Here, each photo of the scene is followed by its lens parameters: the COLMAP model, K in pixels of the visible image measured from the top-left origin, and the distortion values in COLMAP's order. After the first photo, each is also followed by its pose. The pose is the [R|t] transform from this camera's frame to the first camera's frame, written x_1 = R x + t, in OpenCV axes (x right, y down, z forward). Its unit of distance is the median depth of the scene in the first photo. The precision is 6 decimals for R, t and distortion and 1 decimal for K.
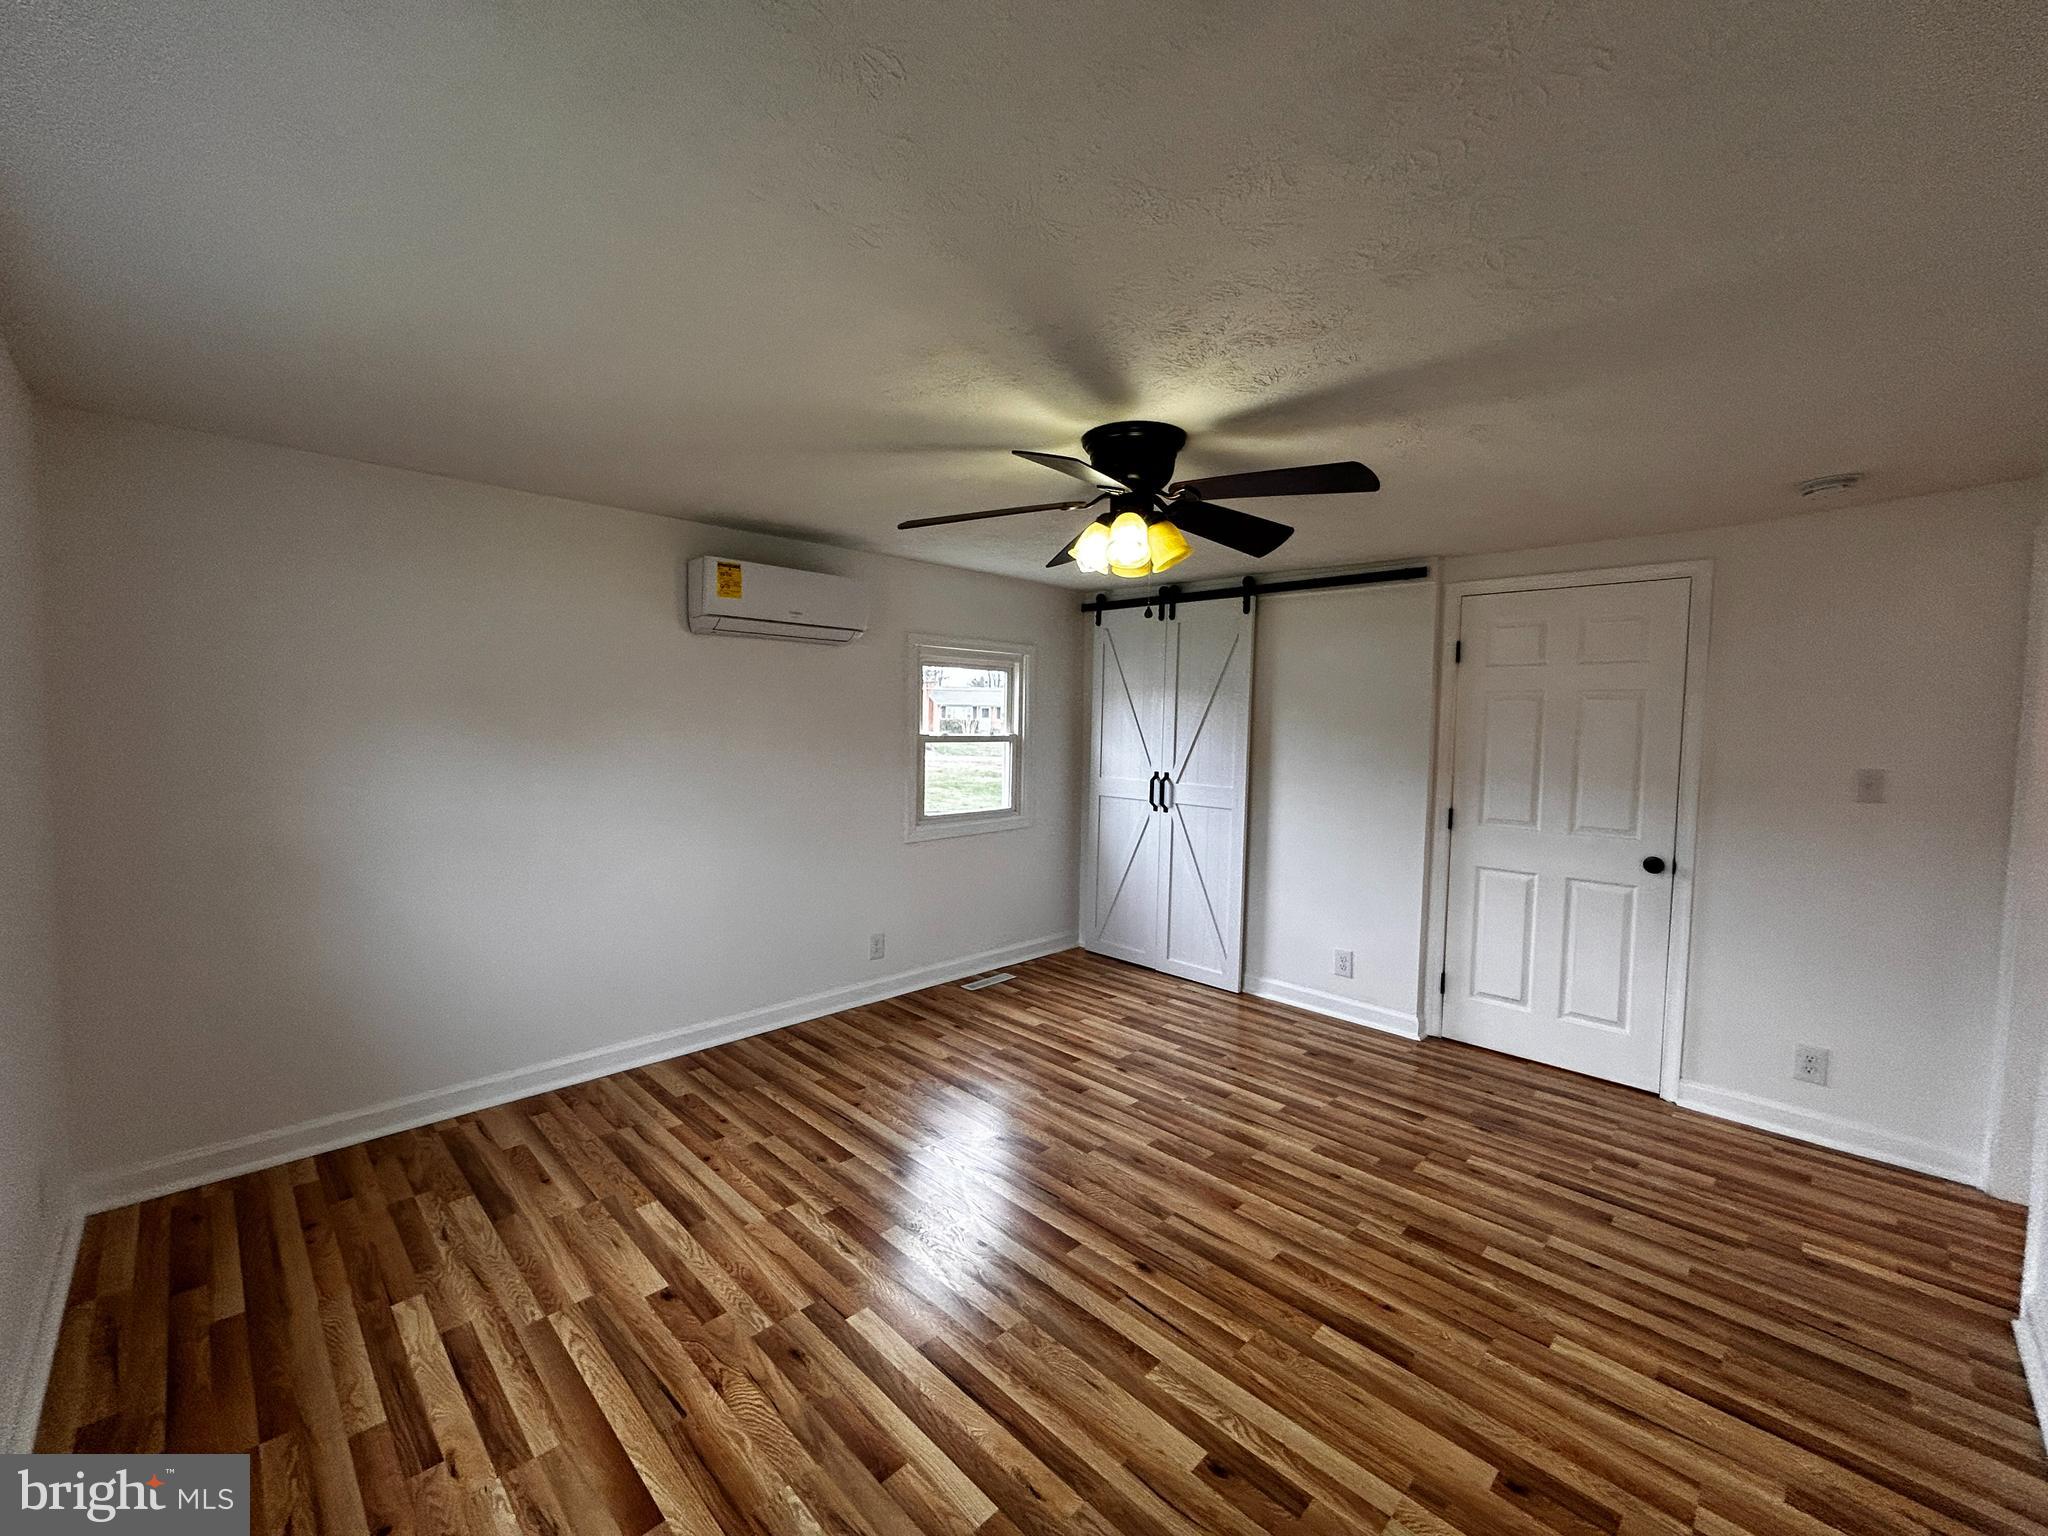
lens RADIAL K [[829.5, 0, 1016.6], [0, 829.5, 759.6], [0, 0, 1]] dist [0.000377, 0.000652]
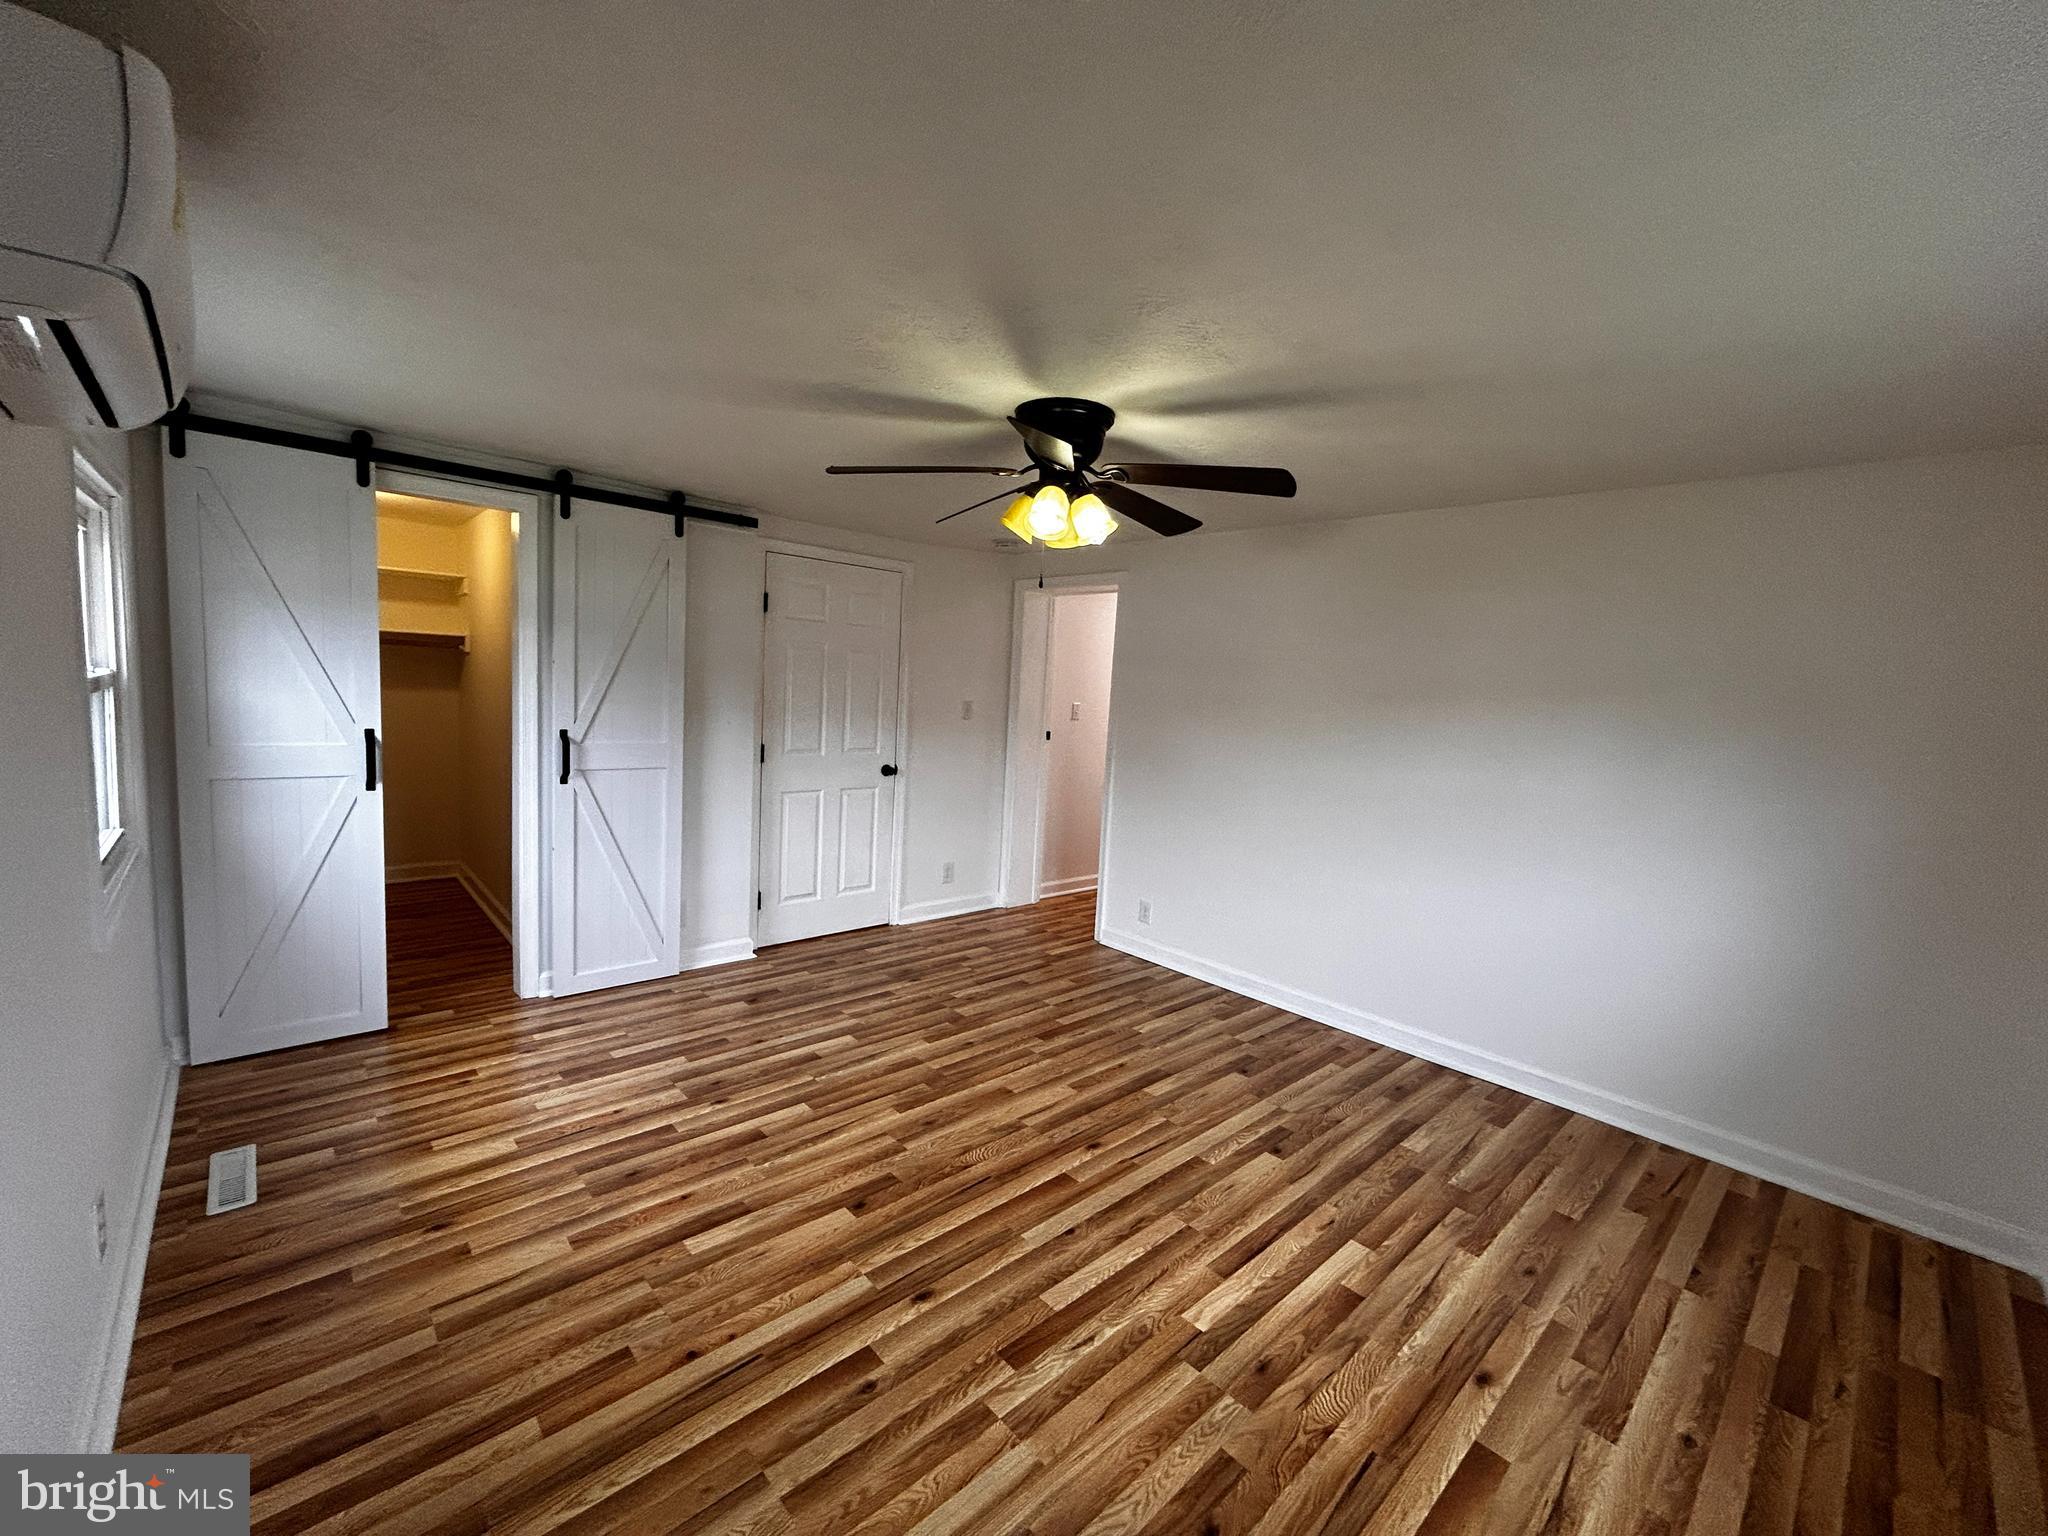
lens RADIAL K [[829.5, 0, 1013.1], [0, 829.5, 767.0], [0, 0, 1]] dist [0.000377, 0.000652]
pose [[0.049392, -0.117138, 0.991887, -0.773380], [-0.004232, 0.993065, 0.117488, -0.058829], [-0.998771, -0.010000, 0.048554, 0.837549]]
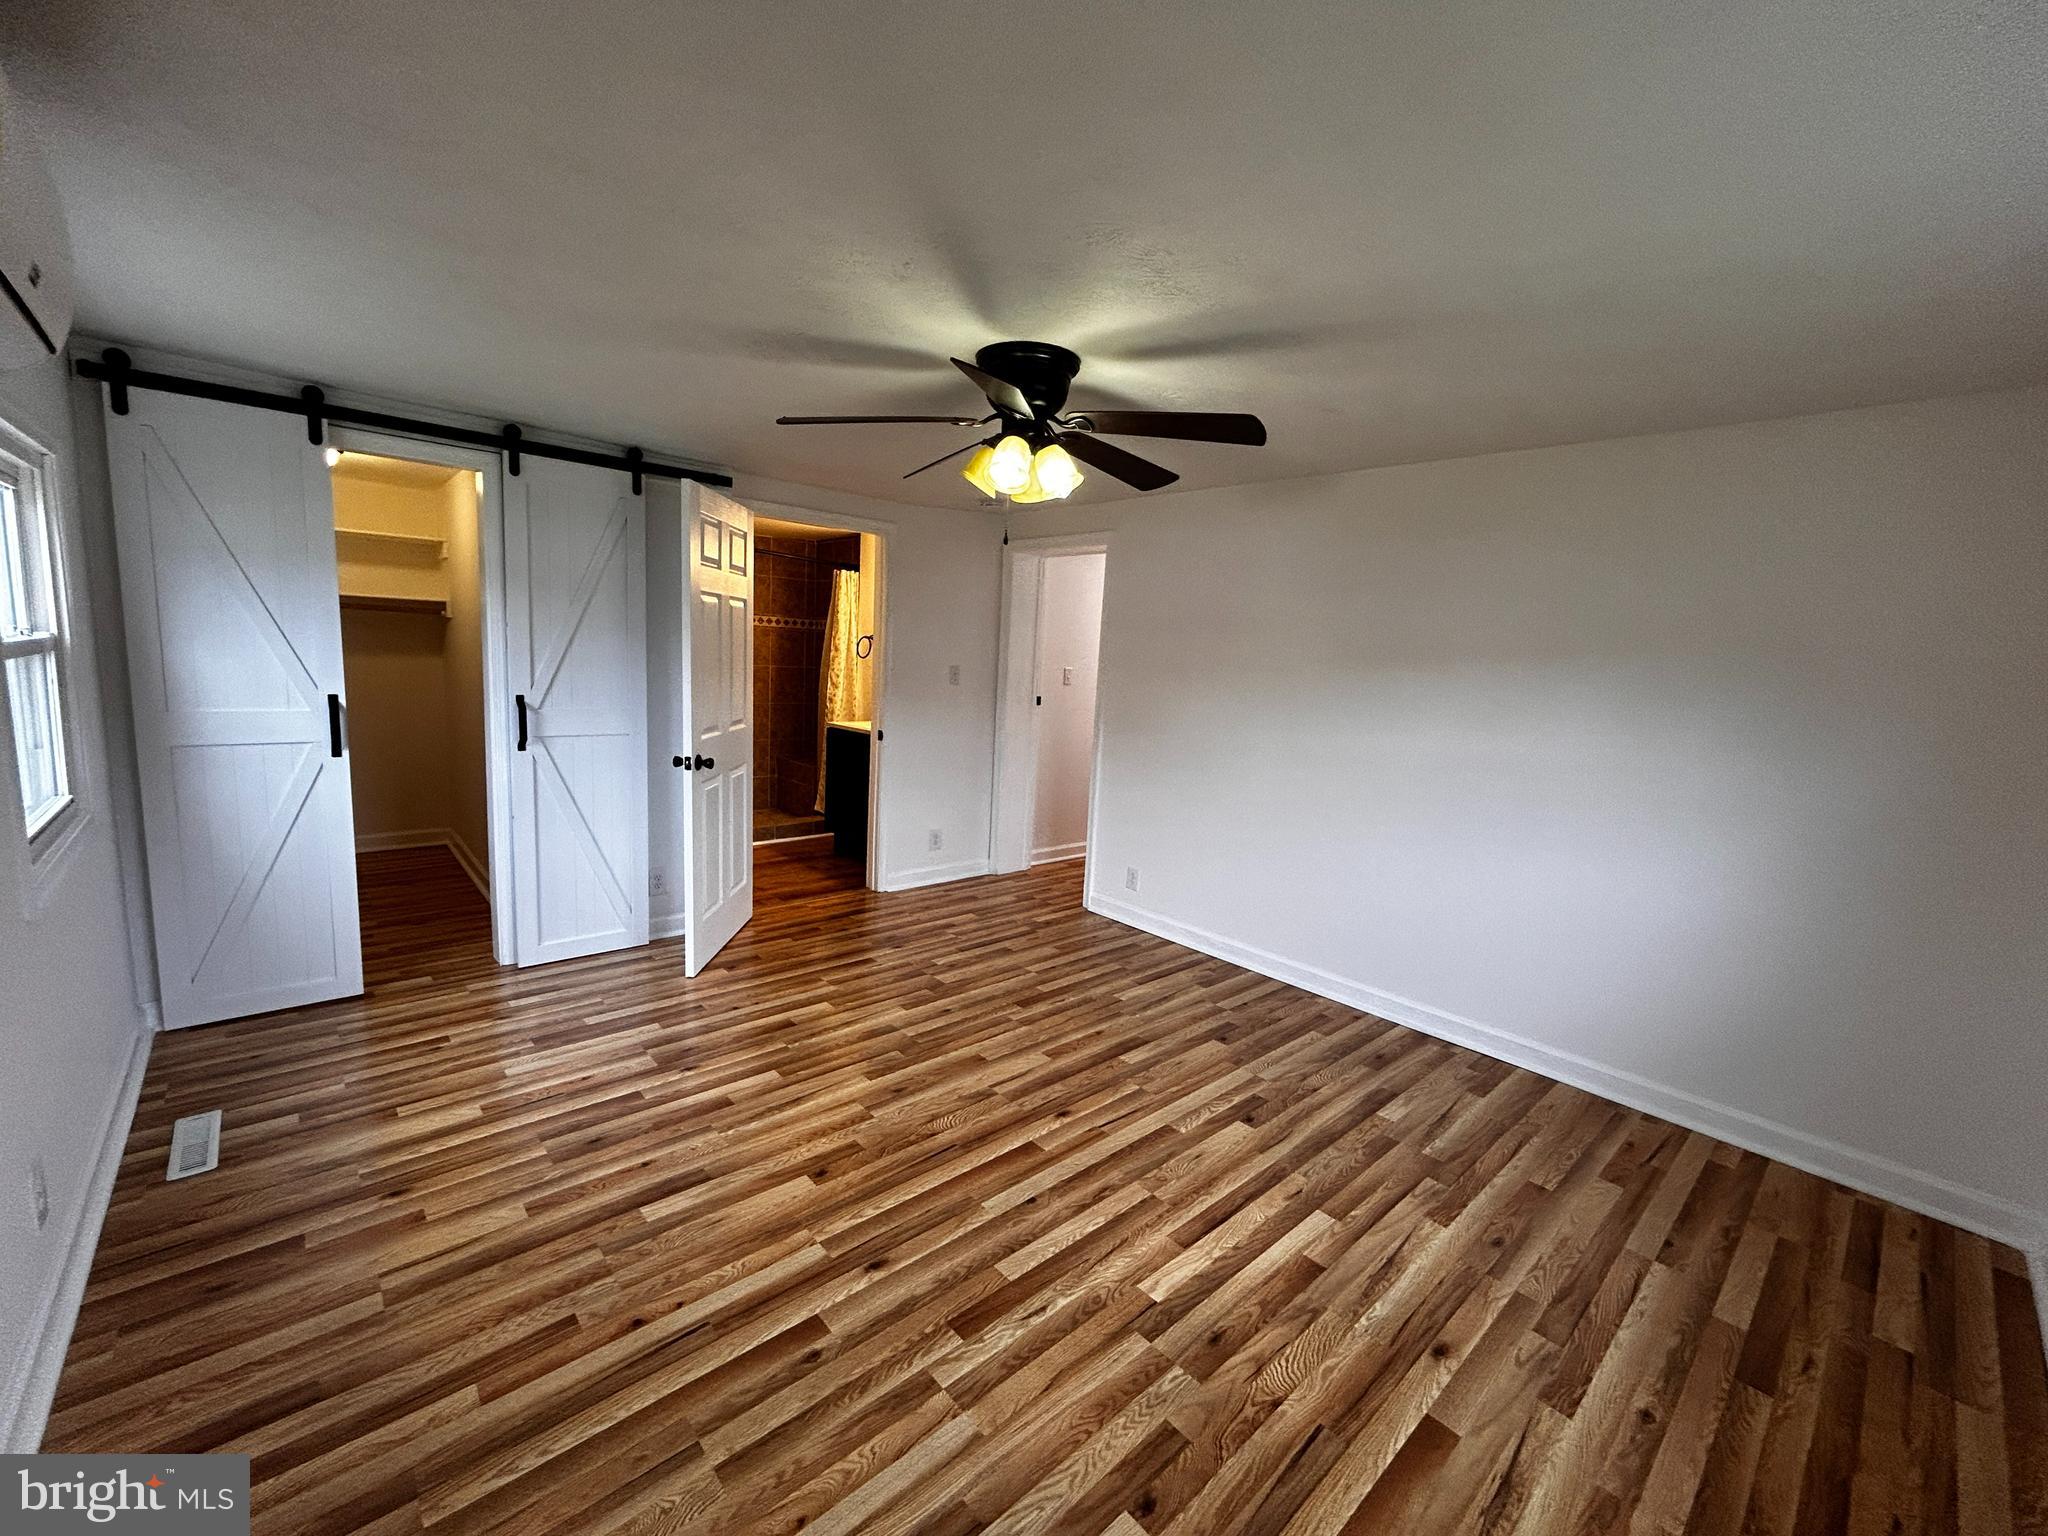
lens RADIAL K [[829.5, 0, 1012.6], [0, 829.5, 766.9], [0, 0, 1]] dist [0.000377, 0.000652]
pose [[0.062218, -0.156095, 0.985781, -0.746932], [-0.000157, 0.987693, 0.156408, -0.052683], [-0.998063, -0.009886, 0.061428, 0.790785]]
